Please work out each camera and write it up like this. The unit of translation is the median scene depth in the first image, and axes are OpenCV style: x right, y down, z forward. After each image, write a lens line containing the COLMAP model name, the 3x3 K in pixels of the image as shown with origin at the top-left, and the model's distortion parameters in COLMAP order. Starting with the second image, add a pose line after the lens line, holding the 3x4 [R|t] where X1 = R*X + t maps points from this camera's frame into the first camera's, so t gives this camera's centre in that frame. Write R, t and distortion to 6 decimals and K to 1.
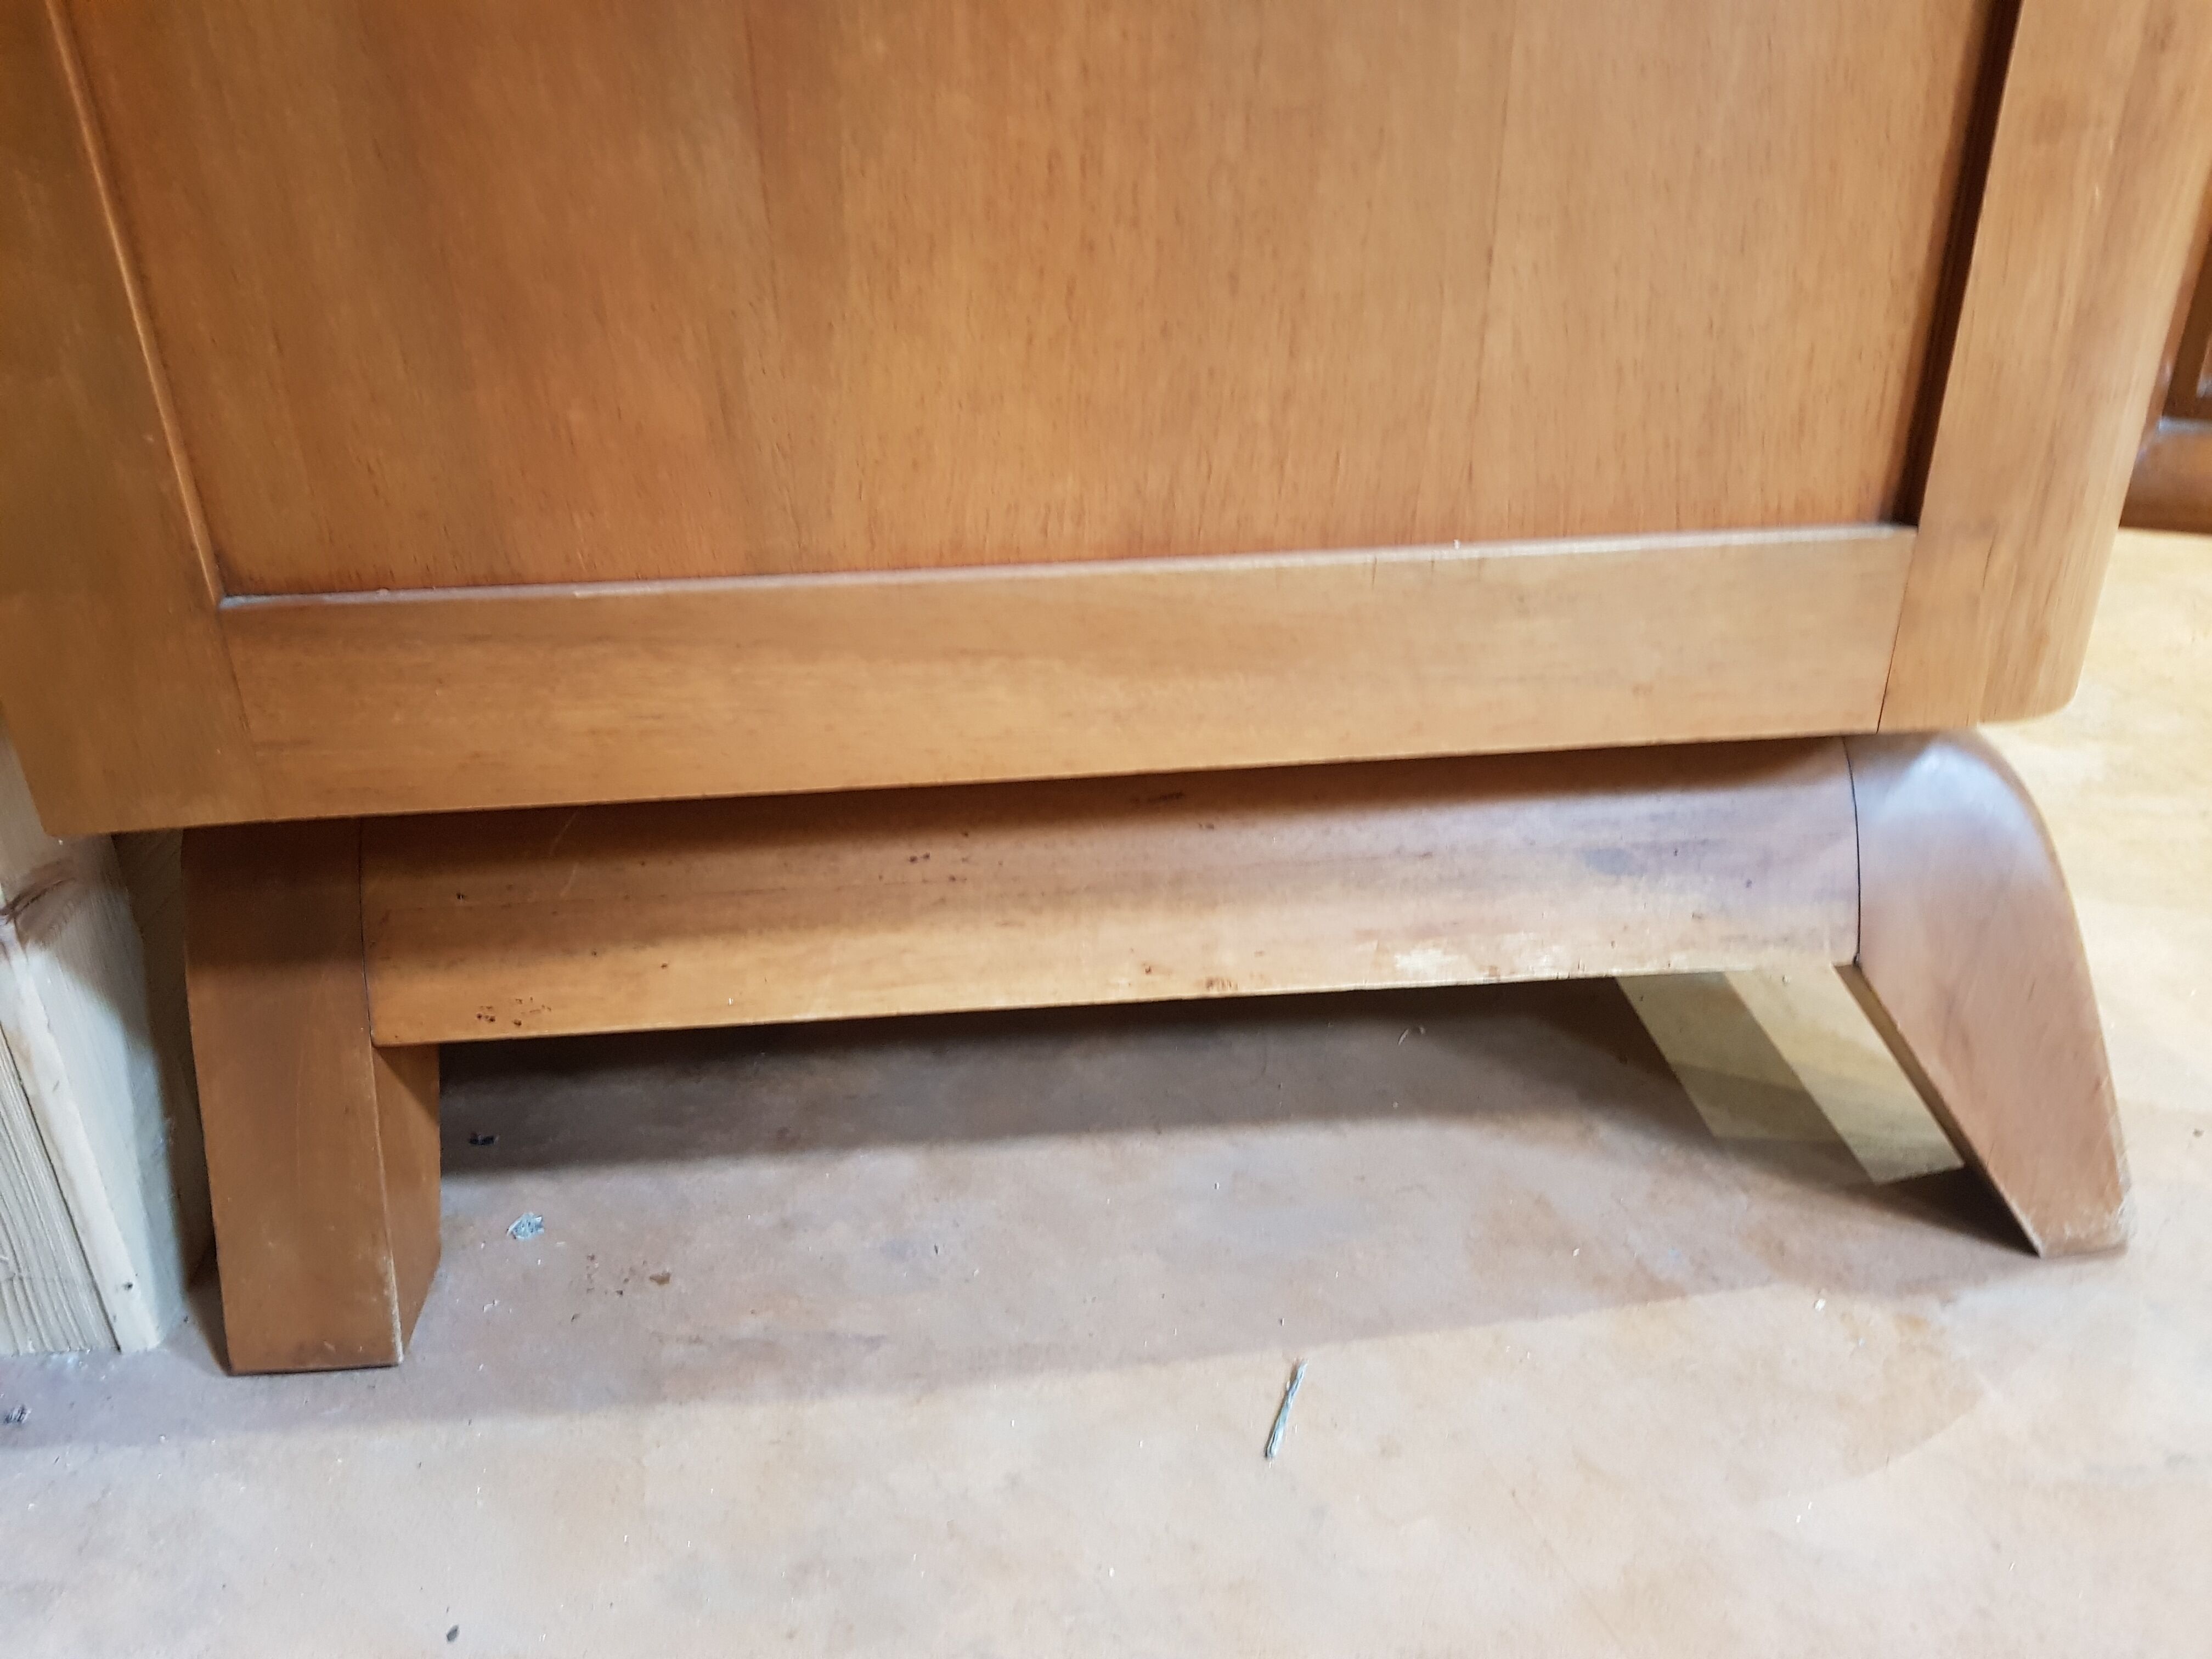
lens RADIAL K [[1716.6, 0, 1099.8], [0, 1716.6, 820.5], [0, 0, 1]] dist [0.027884, -0.032926]
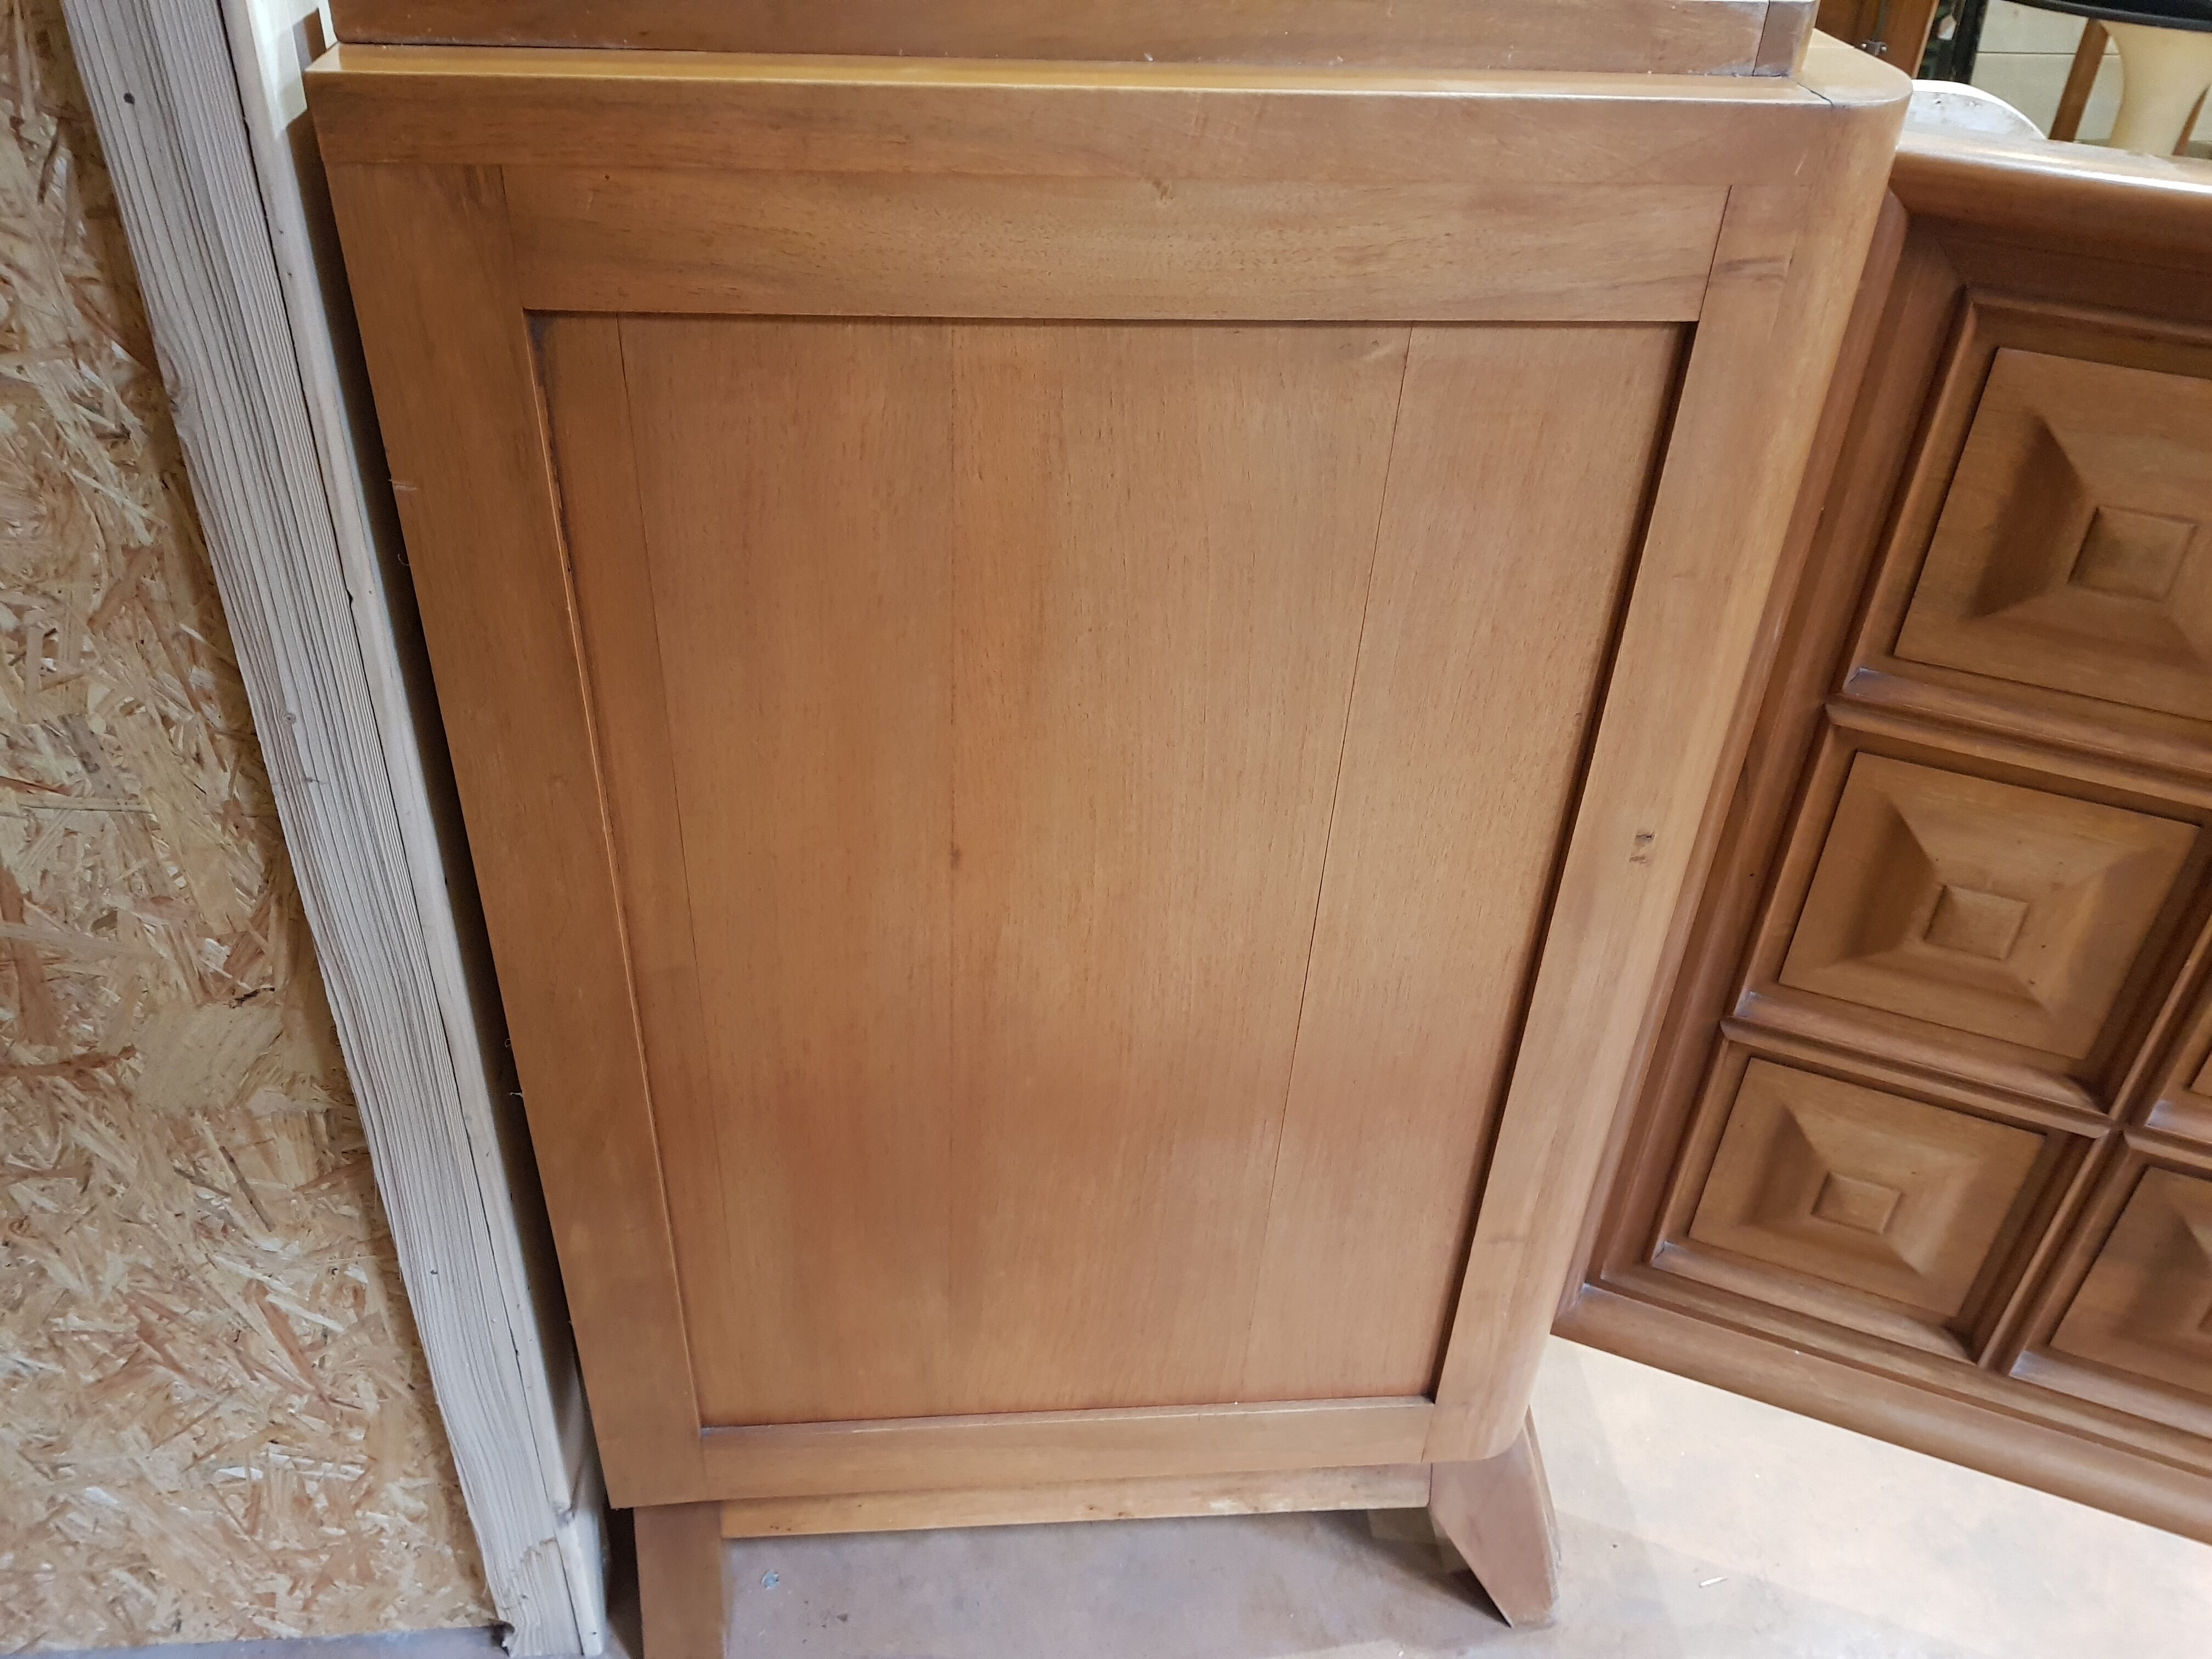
lens RADIAL K [[1716.6, 0, 1109.5], [0, 1716.6, 838.7], [0, 0, 1]] dist [0.027884, -0.032926]
pose [[0.997799, 0.046626, 0.047150, -0.084756], [-0.052937, 0.988319, 0.142913, -1.008570], [-0.039936, -0.145095, 0.988611, -0.945642]]
